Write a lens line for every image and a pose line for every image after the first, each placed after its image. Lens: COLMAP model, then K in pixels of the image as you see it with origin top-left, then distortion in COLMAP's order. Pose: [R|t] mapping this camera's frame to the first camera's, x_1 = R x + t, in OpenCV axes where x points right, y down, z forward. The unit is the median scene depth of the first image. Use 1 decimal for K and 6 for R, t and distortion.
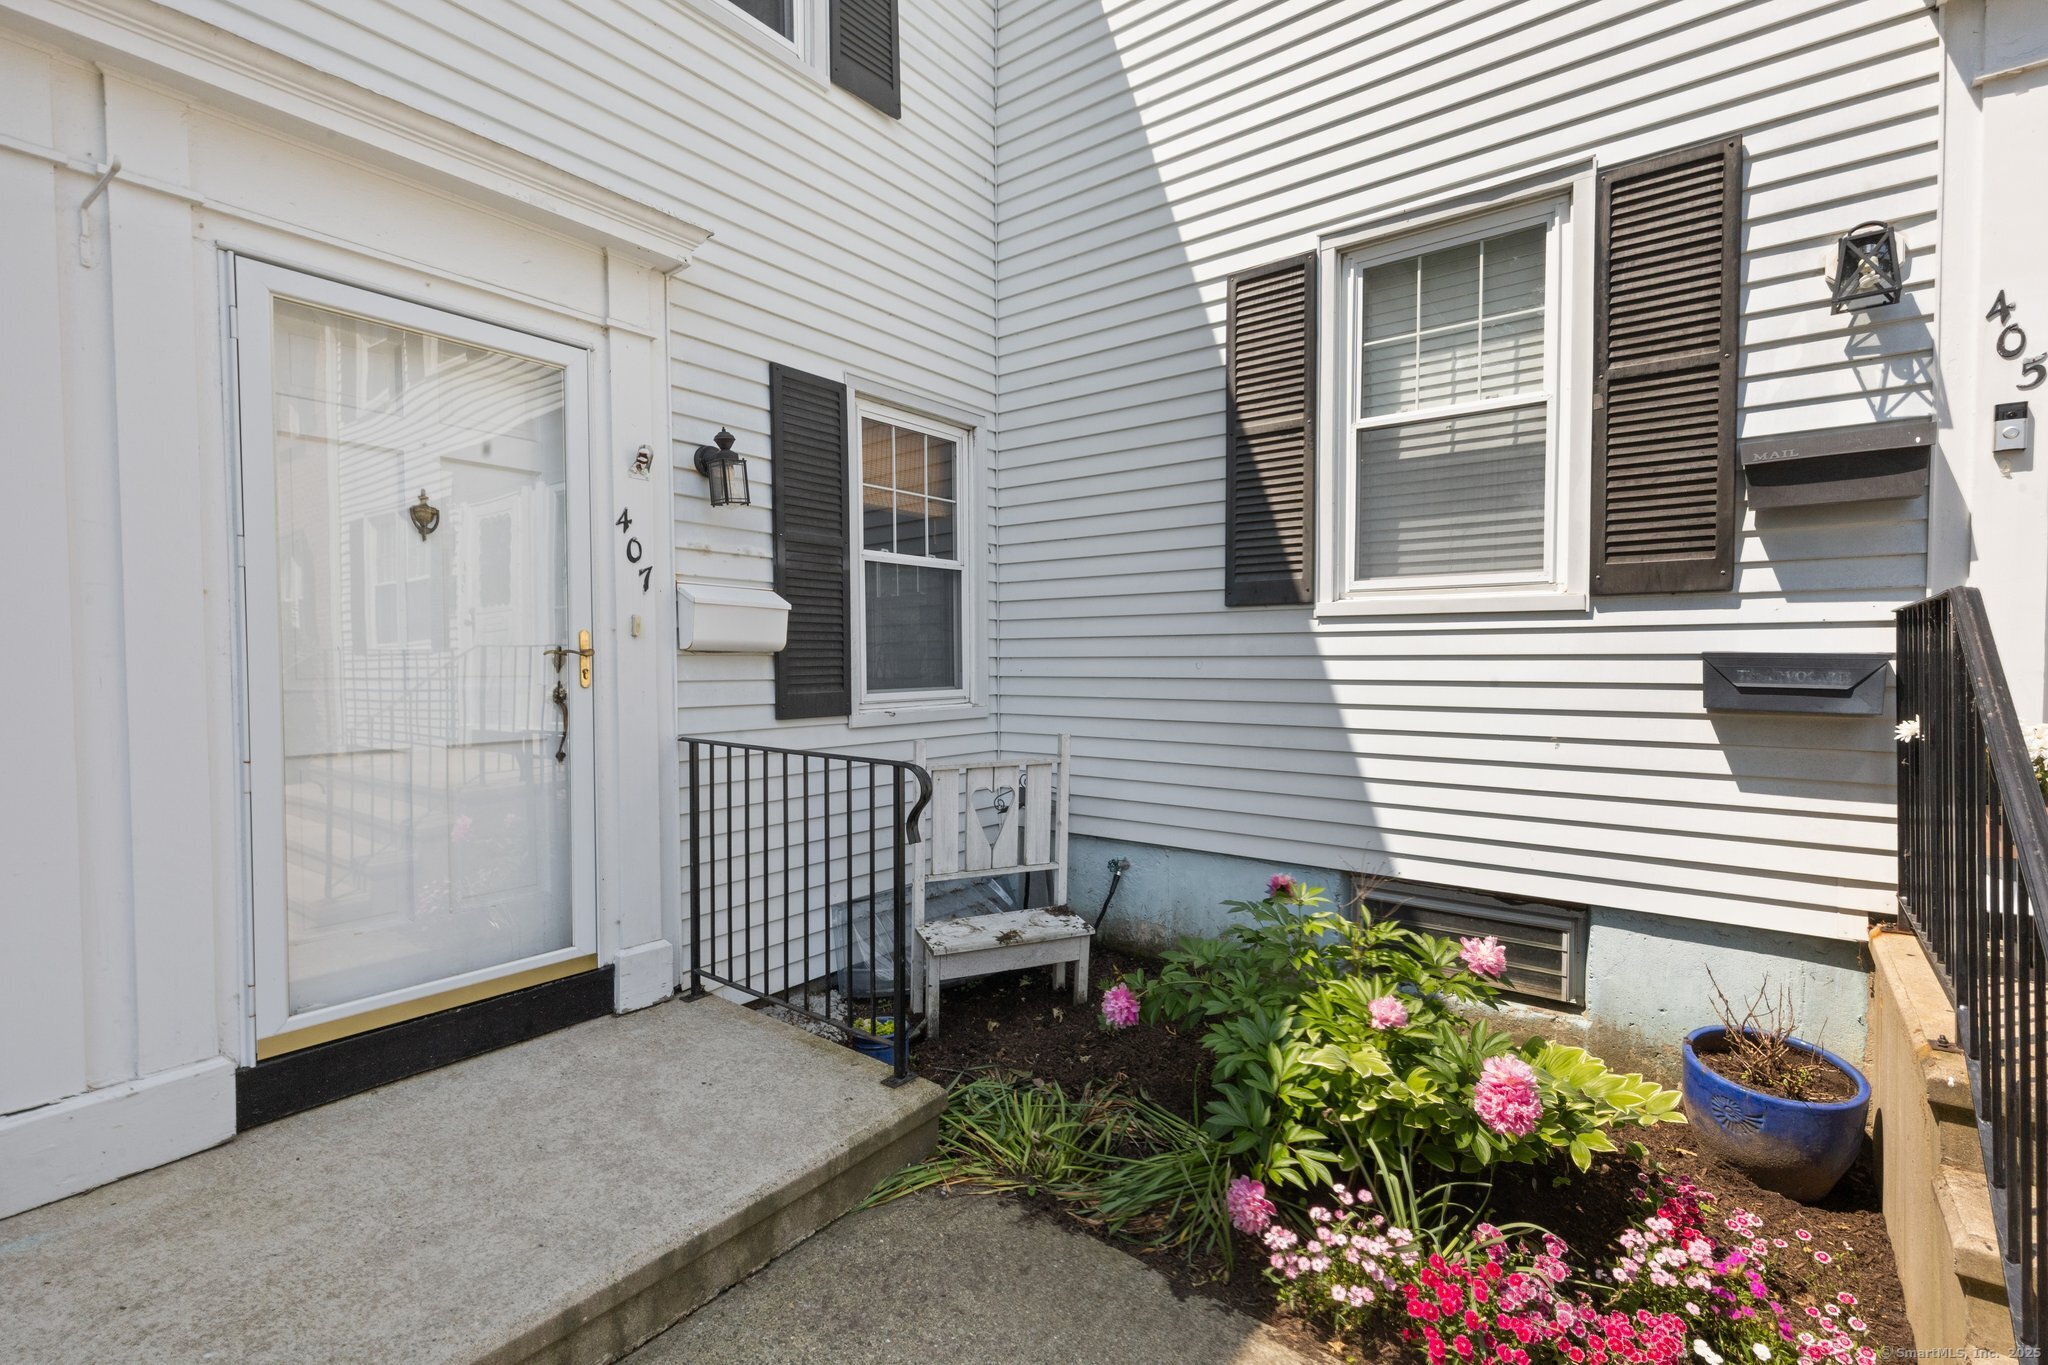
lens RADIAL K [[930.6, 0, 1021.6], [0, 930.6, 676.2], [0, 0, 1]] dist [0.002917, 0.000008]
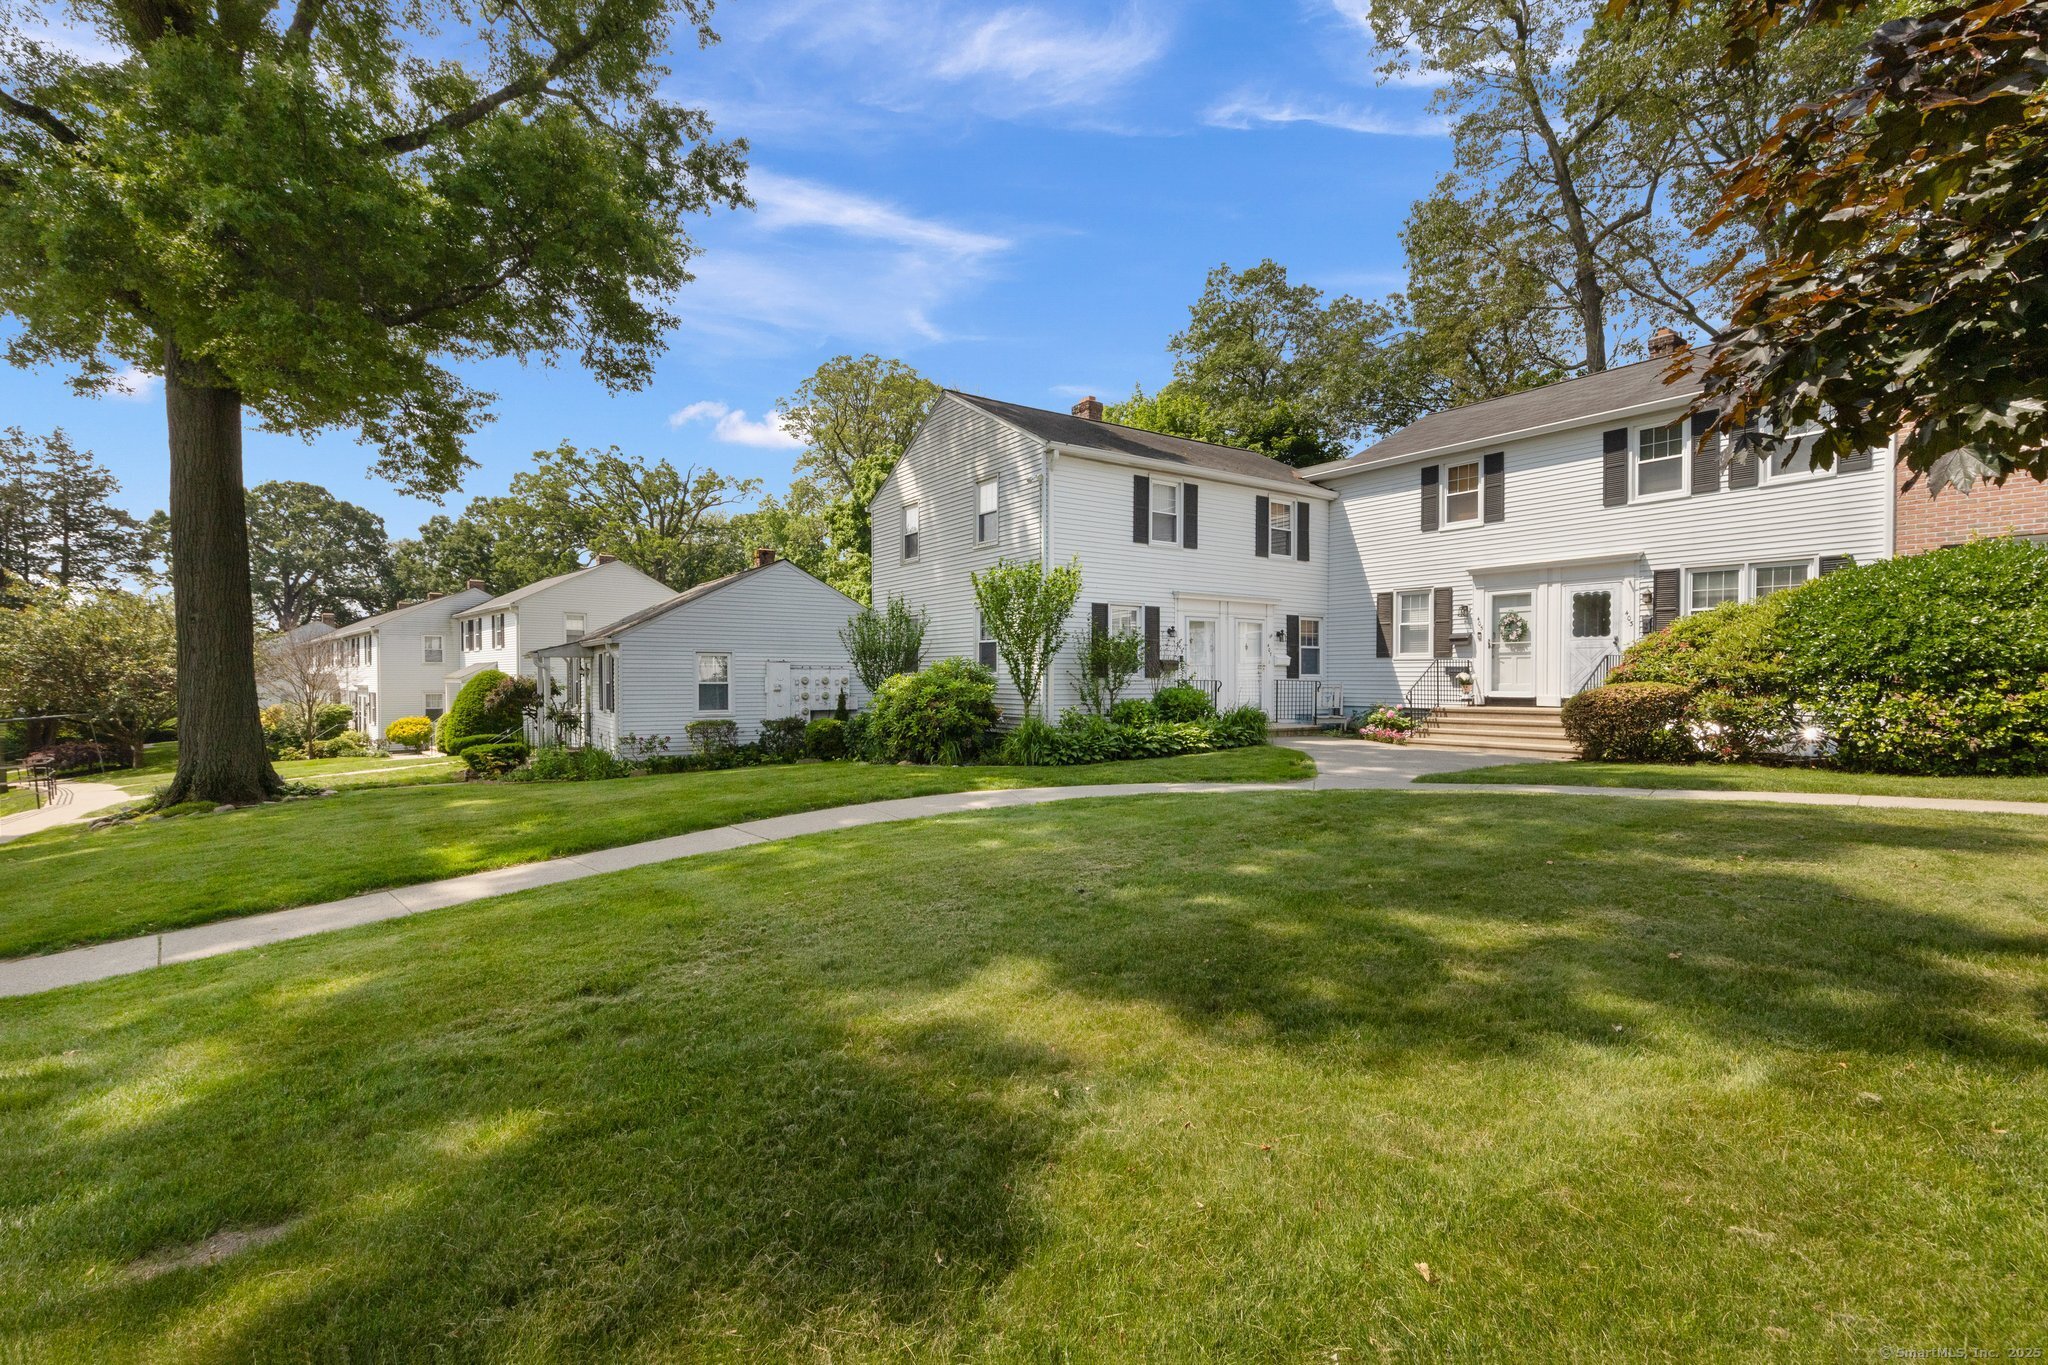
lens RADIAL K [[930.6, 0, 1019.6], [0, 930.6, 685.5], [0, 0, 1]] dist [0.002917, 0.000008]
pose [[0.952375, 0.003909, -0.304904, -0.091749], [-0.003822, 0.999992, 0.000882, 0.088216], [0.304905, 0.000325, 0.952383, -4.765096]]
